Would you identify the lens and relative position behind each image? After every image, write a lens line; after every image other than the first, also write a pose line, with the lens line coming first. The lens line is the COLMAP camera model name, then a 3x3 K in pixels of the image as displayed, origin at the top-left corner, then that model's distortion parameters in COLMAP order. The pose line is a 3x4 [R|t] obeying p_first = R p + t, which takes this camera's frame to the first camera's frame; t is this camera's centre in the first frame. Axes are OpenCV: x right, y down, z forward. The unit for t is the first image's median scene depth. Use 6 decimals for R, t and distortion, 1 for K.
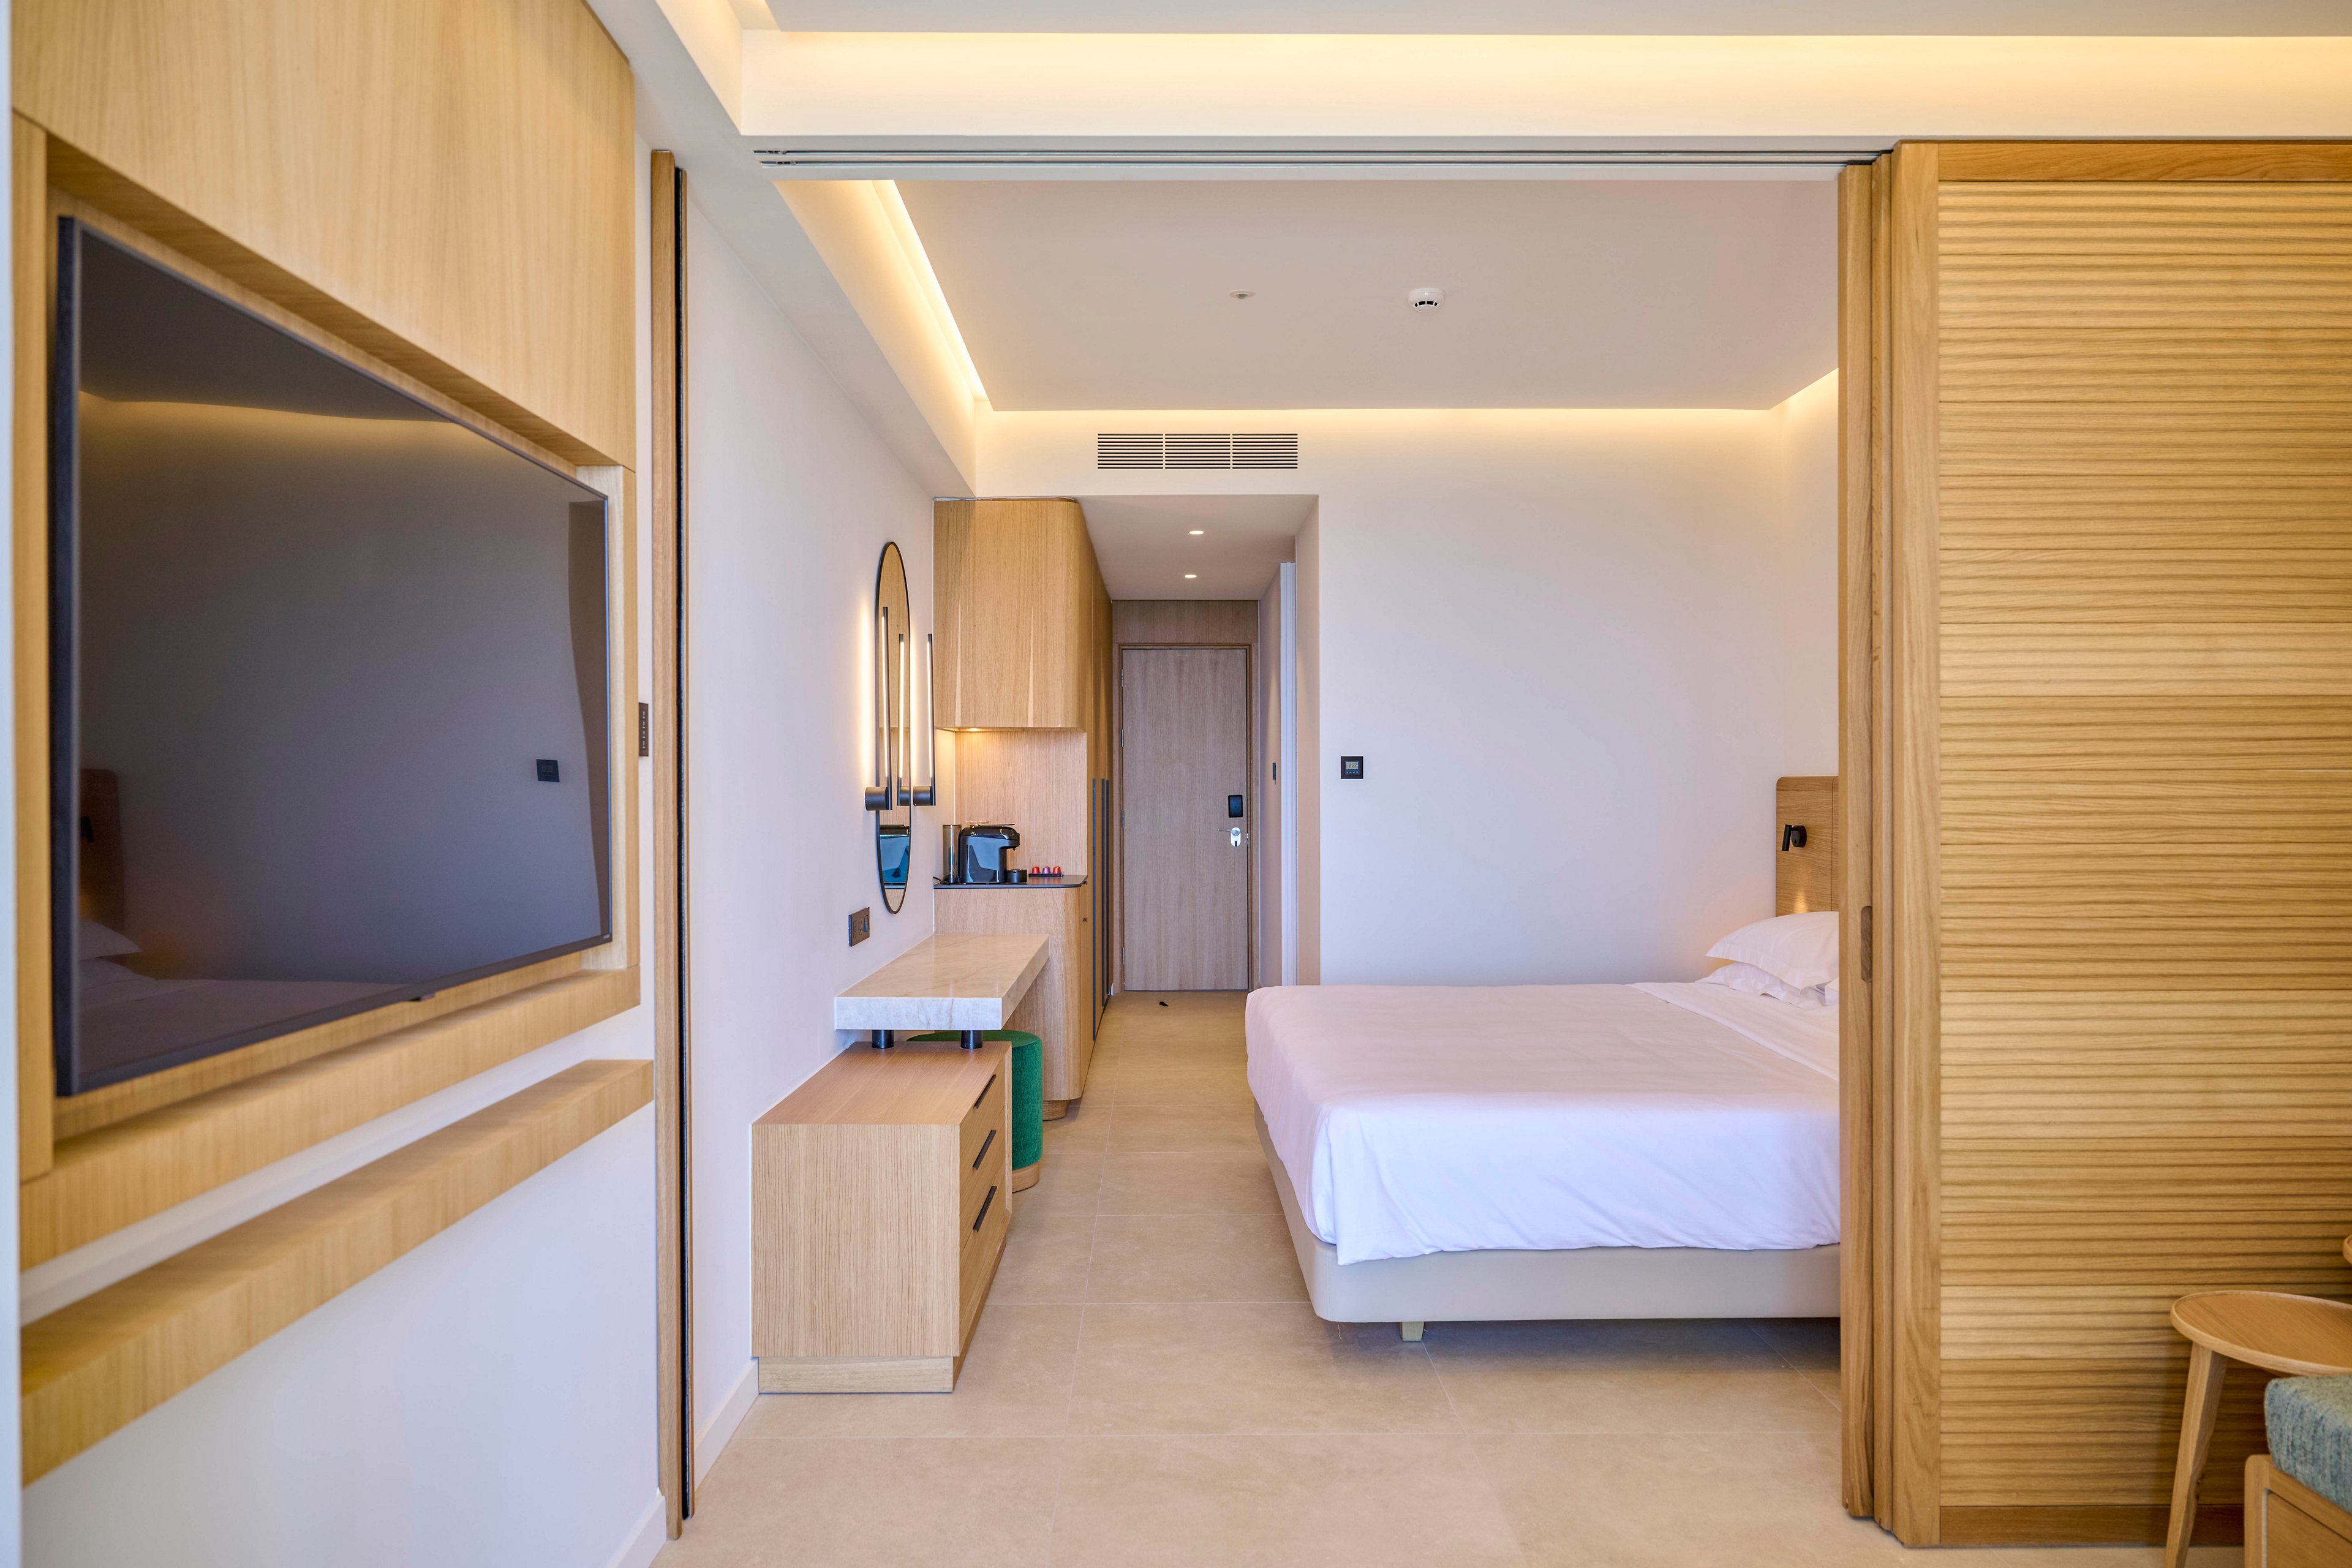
lens RADIAL K [[1581.9, 0, 1175.7], [0, 1581.9, 789.7], [0, 0, 1]] dist [0.002399, -0.003395]
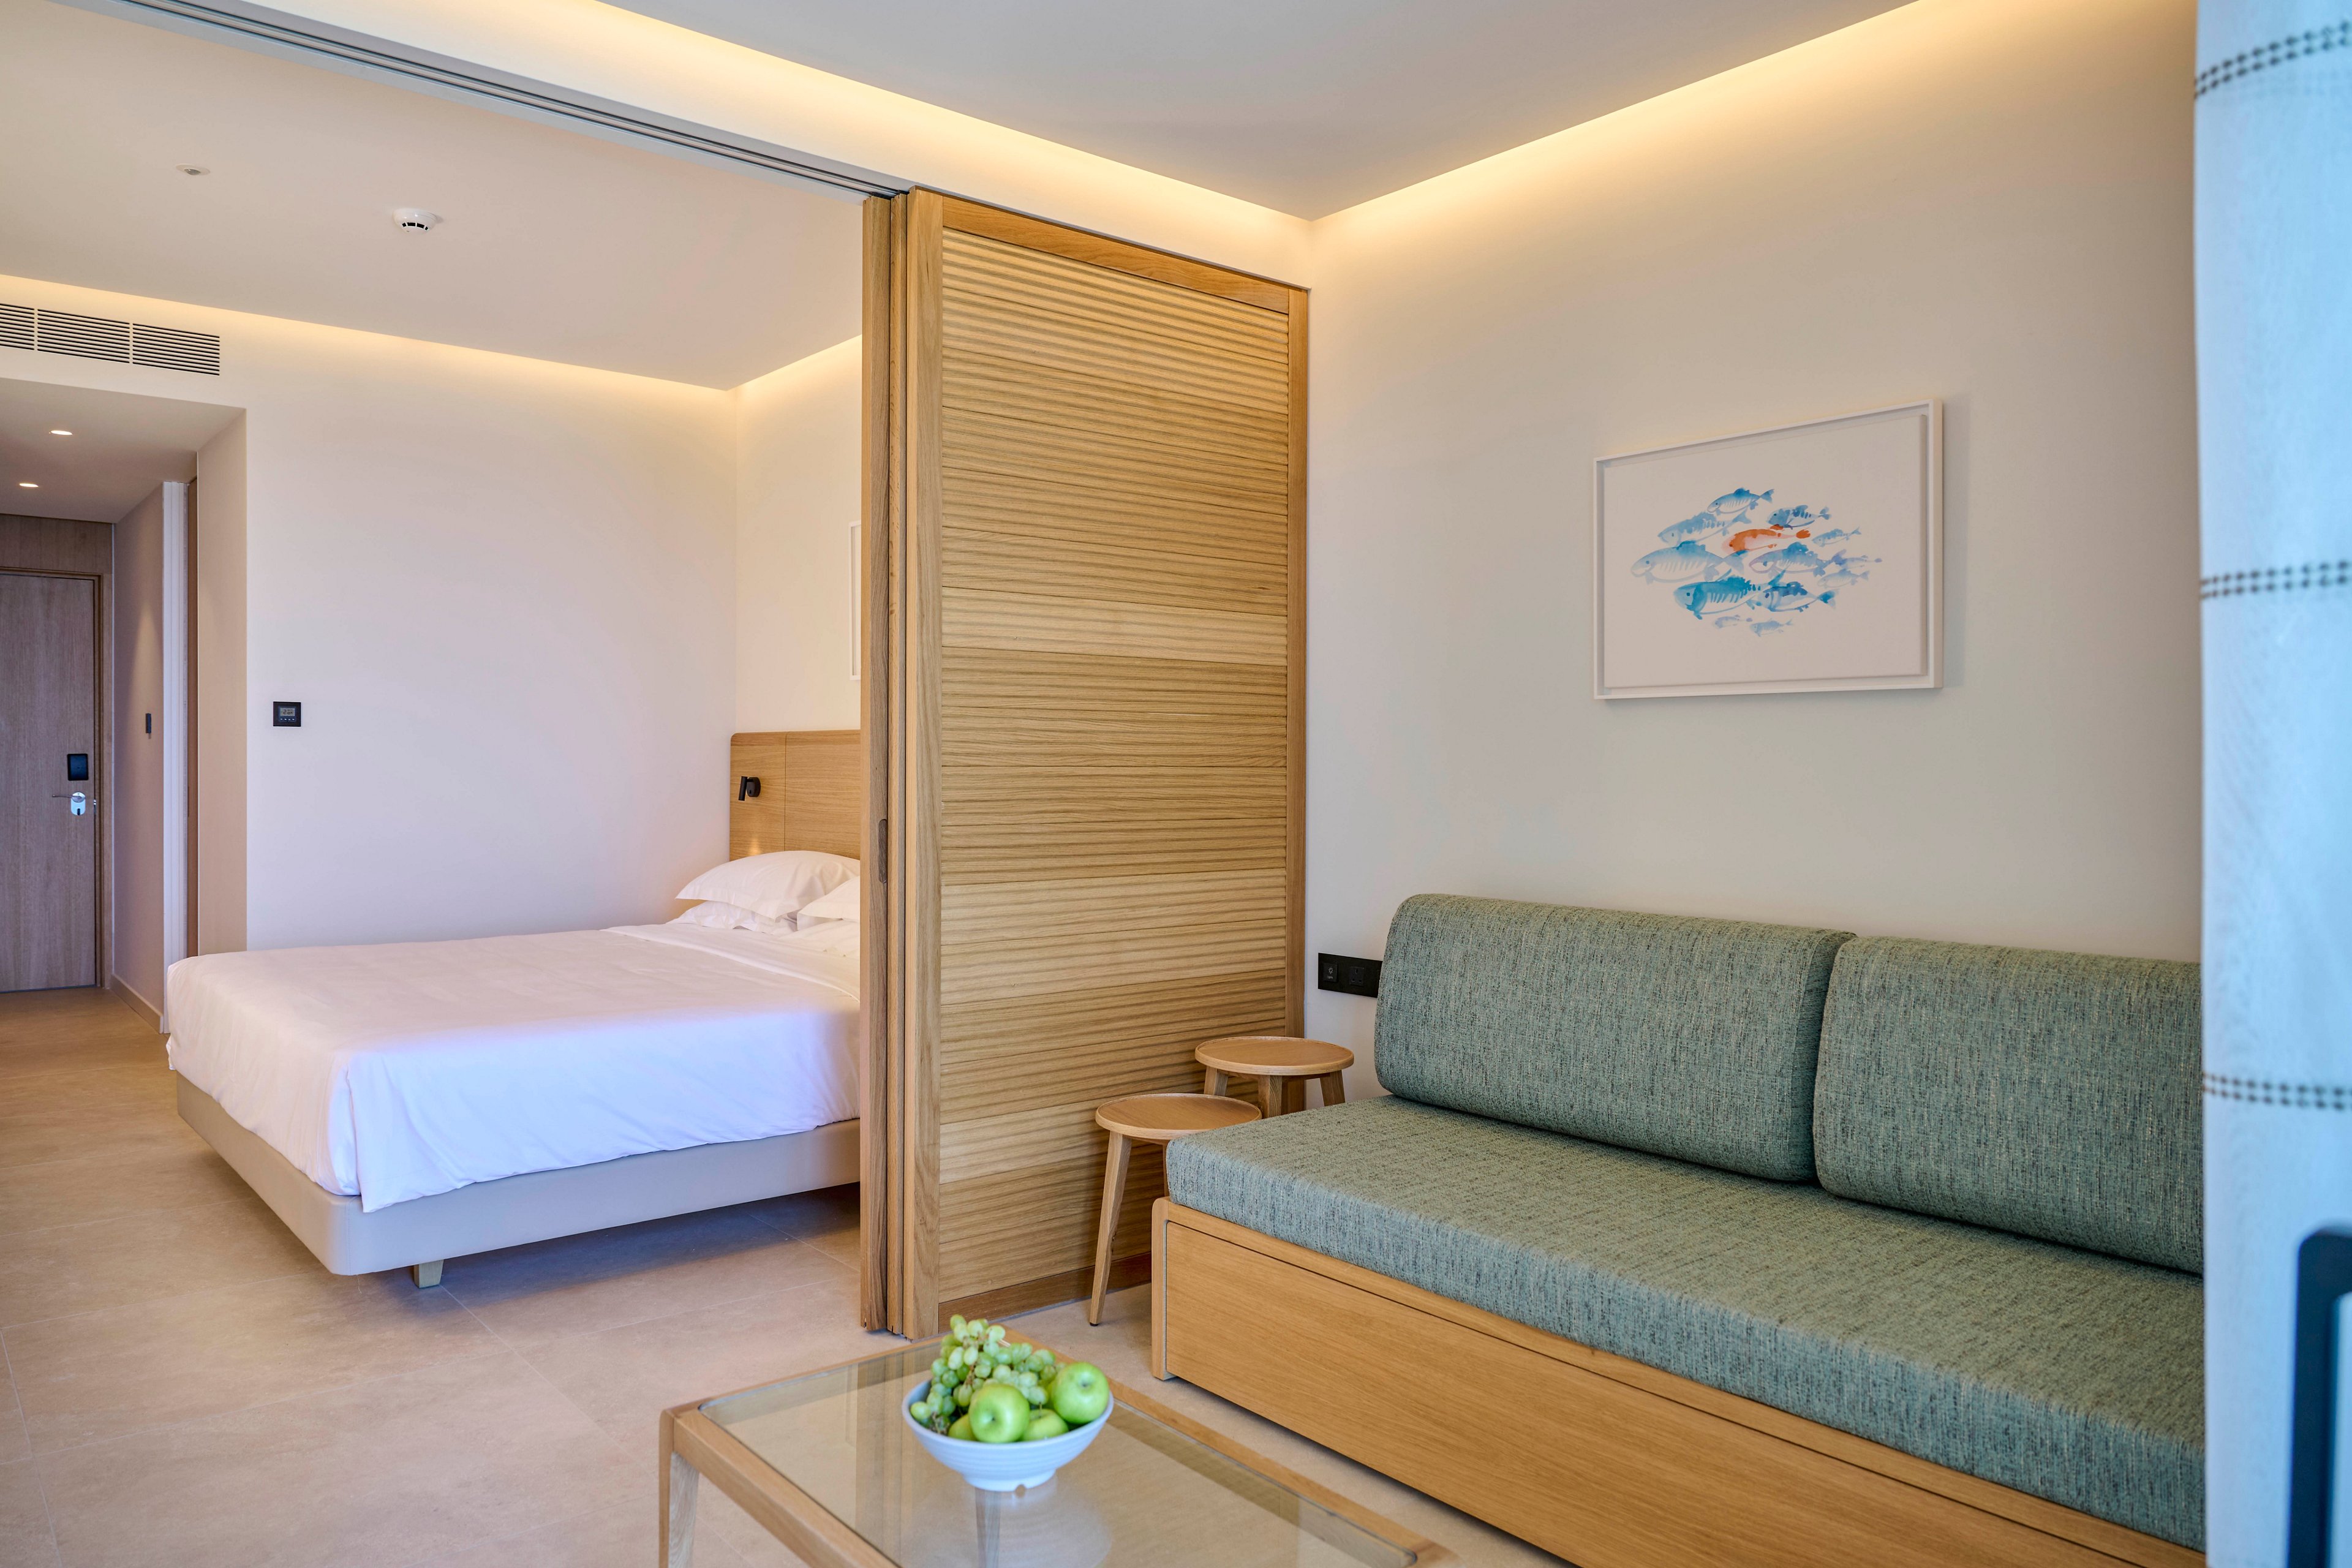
lens RADIAL K [[1604.3, 0, 1176.0], [0, 1604.3, 784.0], [0, 0, 1]] dist [0.001535, -0.001746]
pose [[0.773913, -0.001492, 0.633290, -0.165701], [-0.003401, 0.999973, 0.006511, 0.039415], [-0.633282, -0.007193, 0.773887, -0.081949]]
